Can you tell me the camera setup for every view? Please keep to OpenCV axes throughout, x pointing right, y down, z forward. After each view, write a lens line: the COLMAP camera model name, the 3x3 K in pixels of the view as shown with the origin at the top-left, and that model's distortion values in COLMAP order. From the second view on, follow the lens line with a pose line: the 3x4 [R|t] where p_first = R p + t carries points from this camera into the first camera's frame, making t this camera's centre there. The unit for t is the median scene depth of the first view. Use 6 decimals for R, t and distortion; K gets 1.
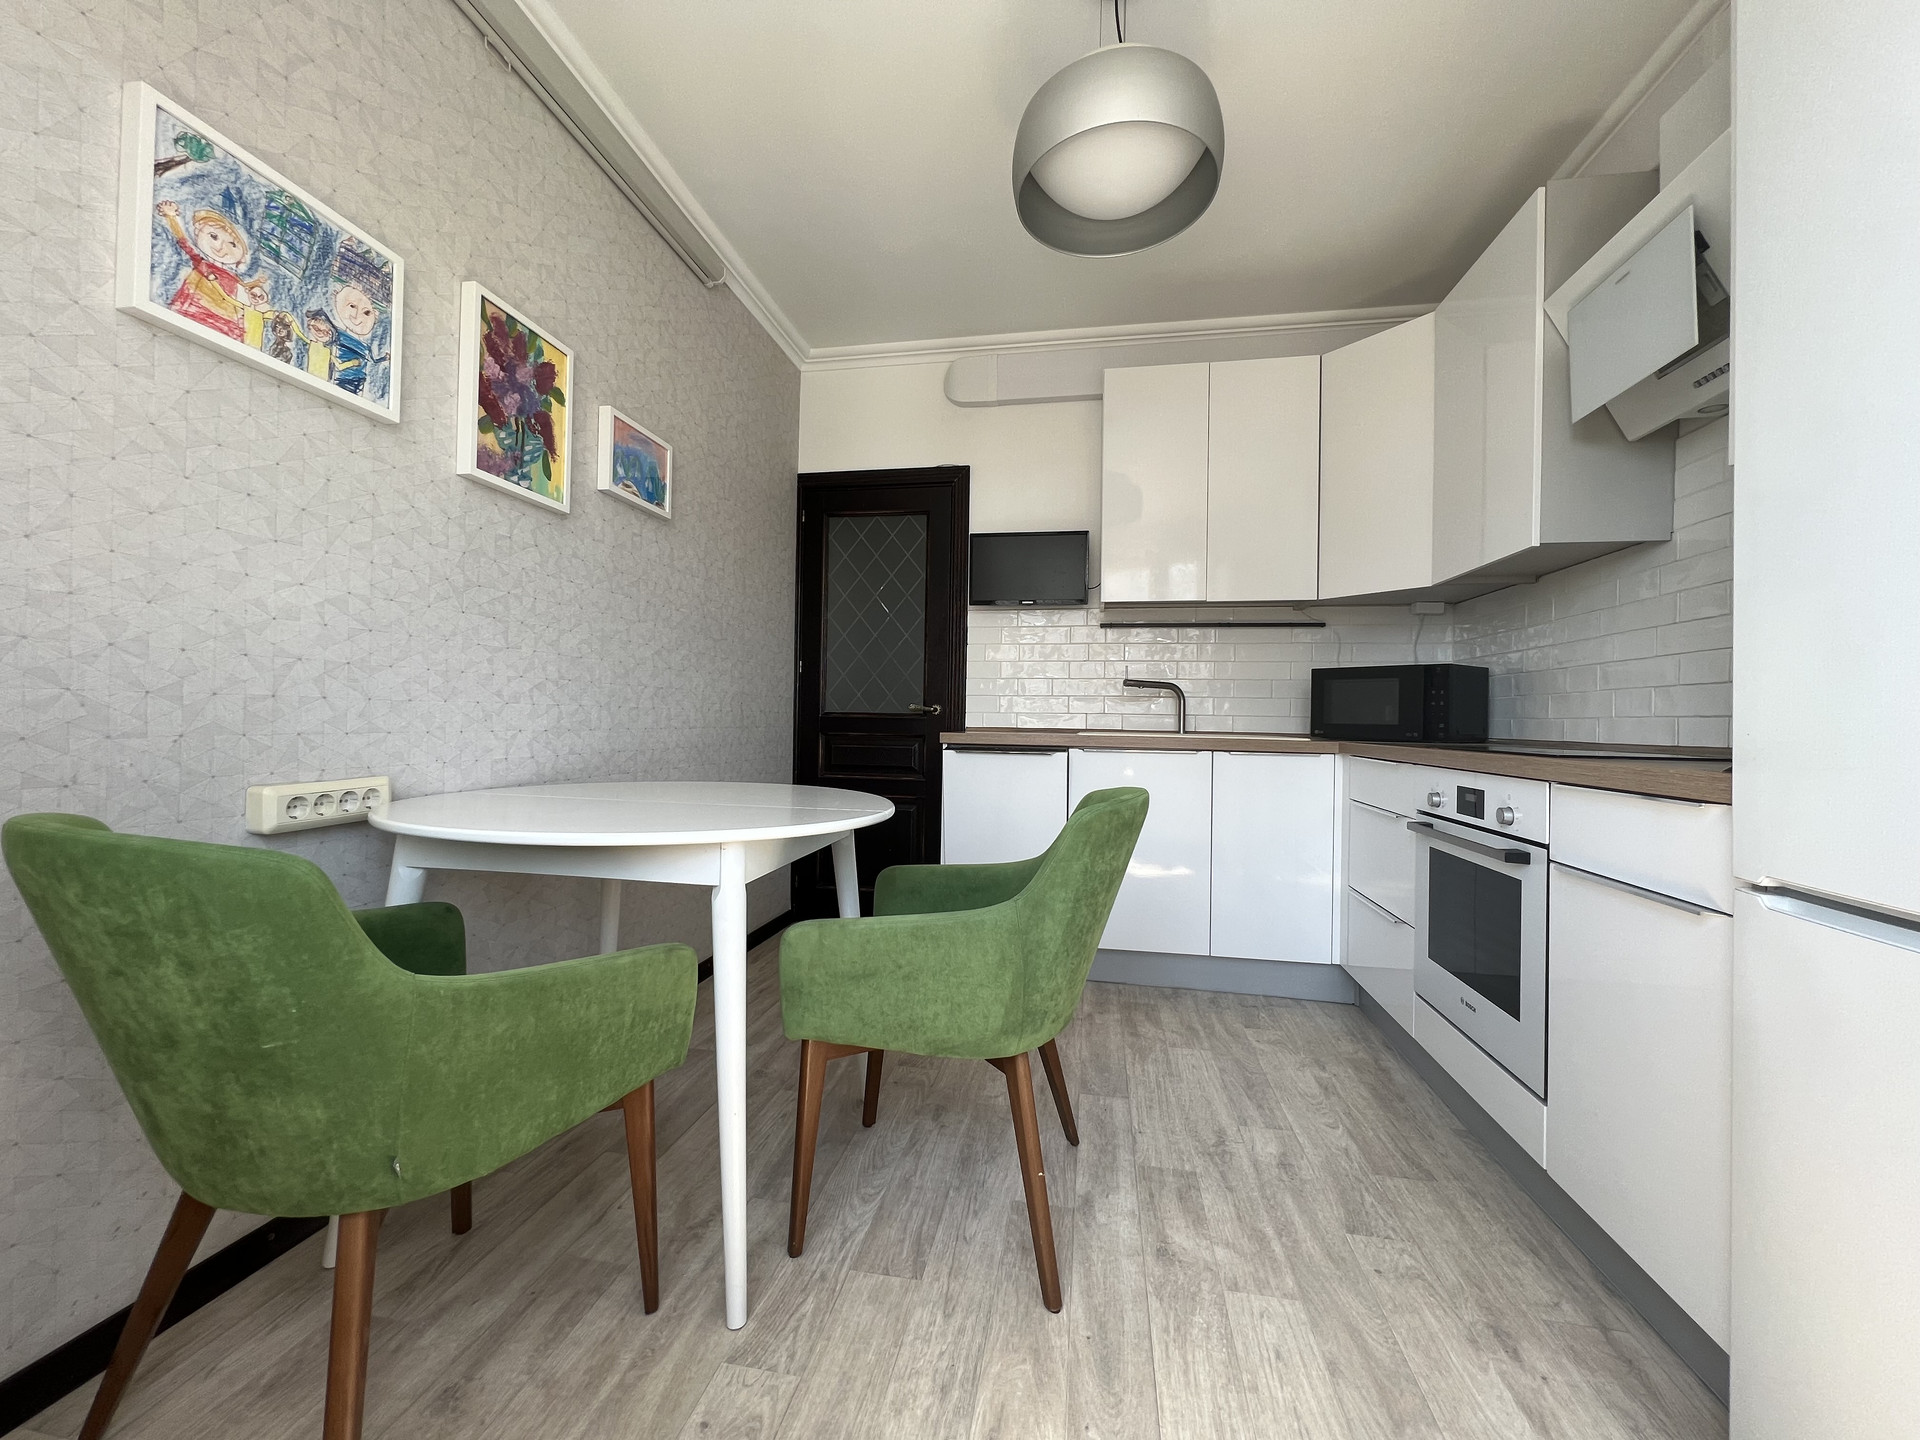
lens RADIAL K [[767.9, 0, 954.0], [0, 767.9, 716.5], [0, 0, 1]] dist [-0.000295, 0.000584]
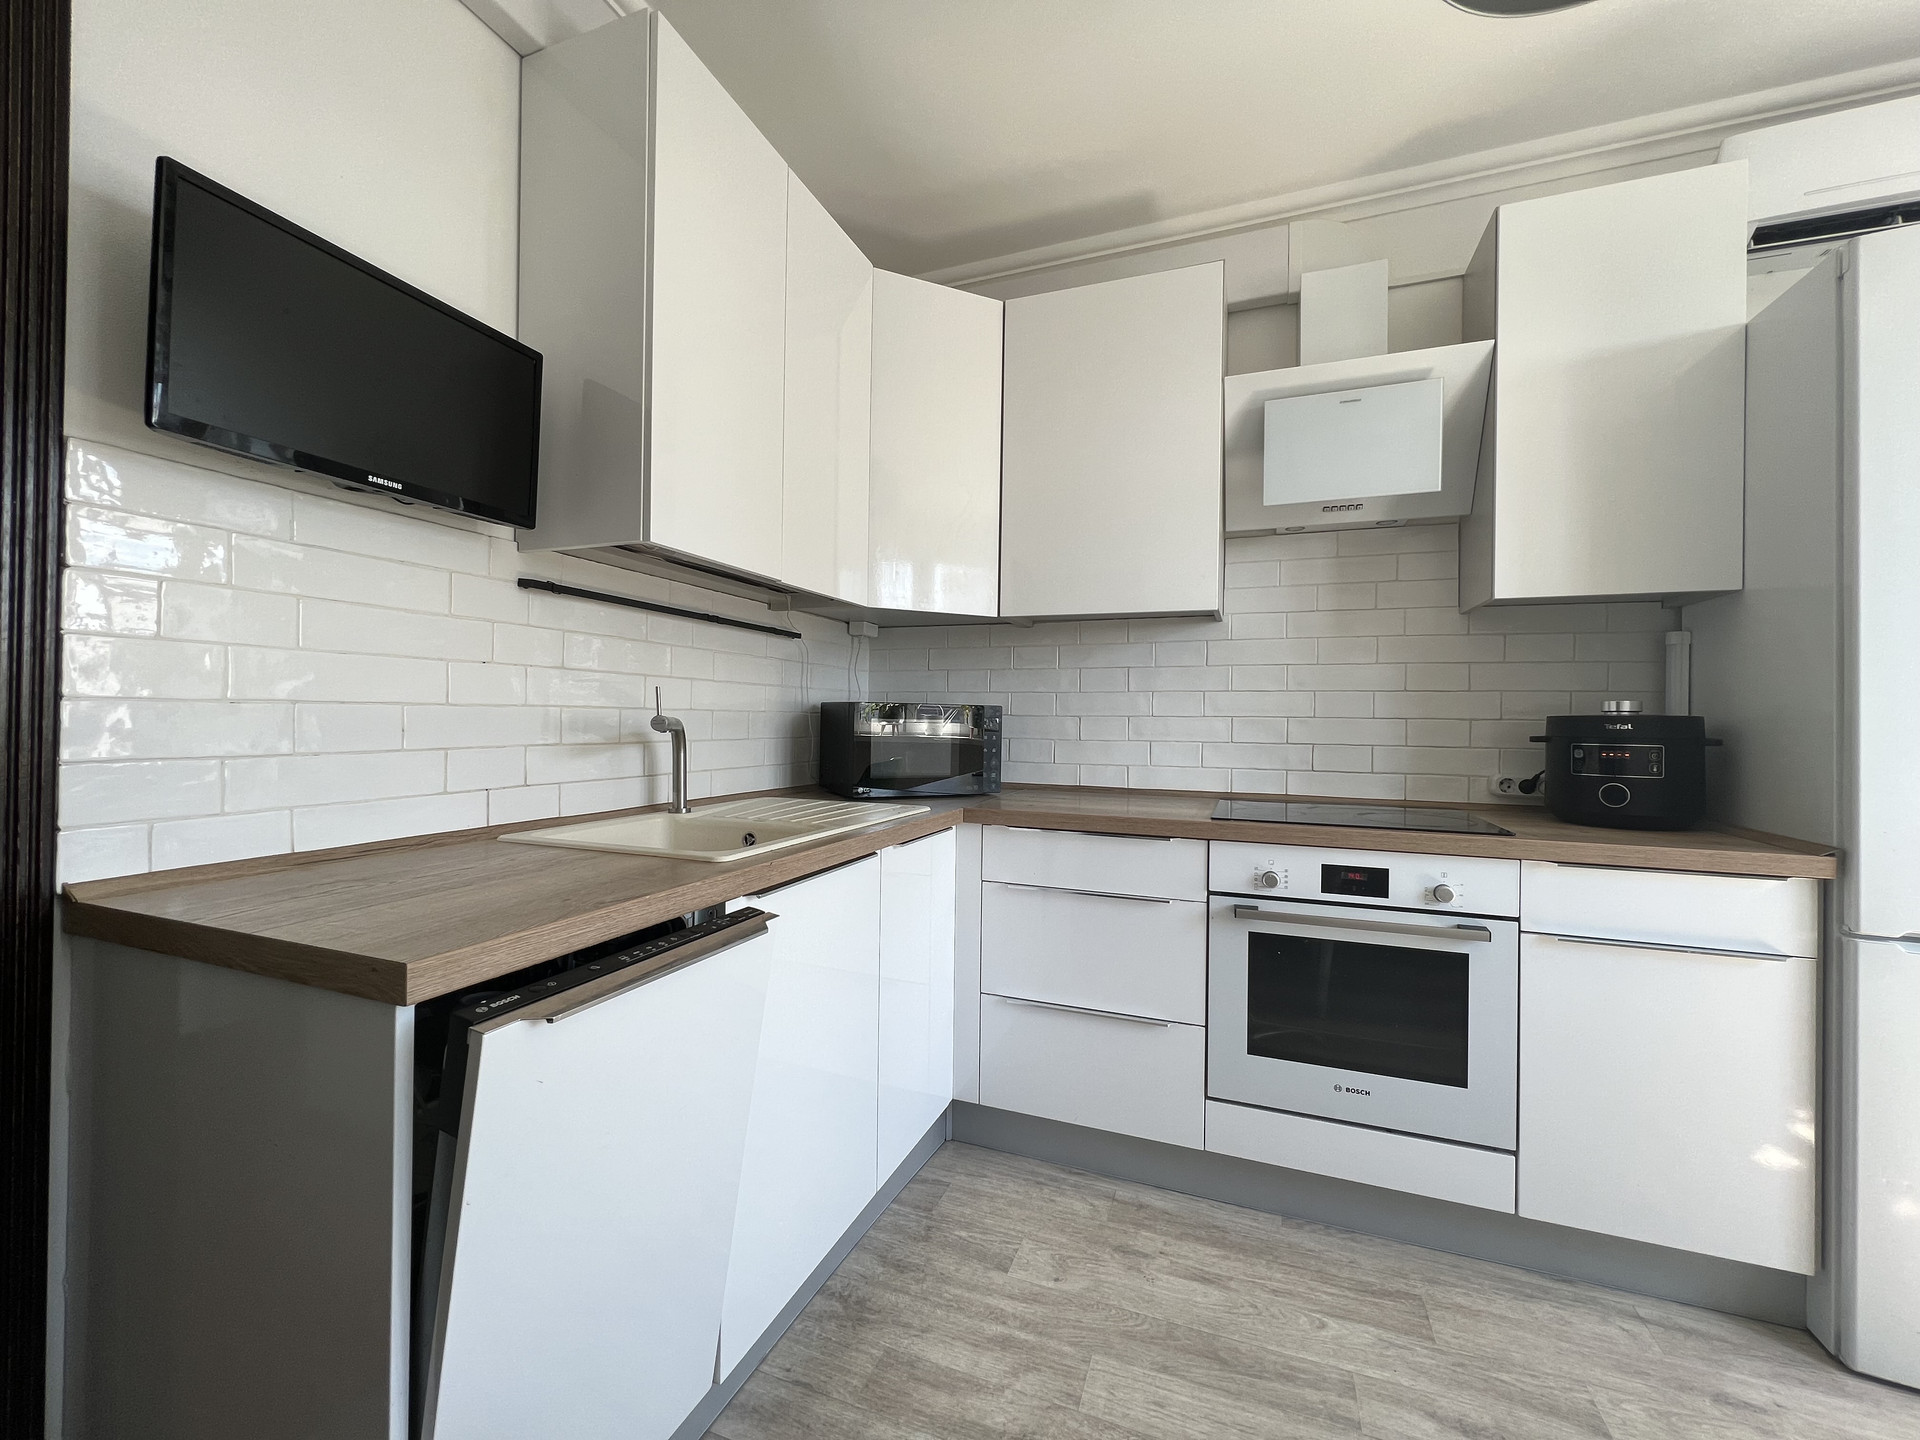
lens RADIAL K [[767.9, 0, 959.5], [0, 767.9, 717.1], [0, 0, 1]] dist [-0.000295, 0.000584]
pose [[0.183726, -0.011924, 0.982905, -0.307790], [-0.013434, 0.999803, 0.014640, -0.085519], [-0.982886, -0.015894, 0.183530, 1.104952]]
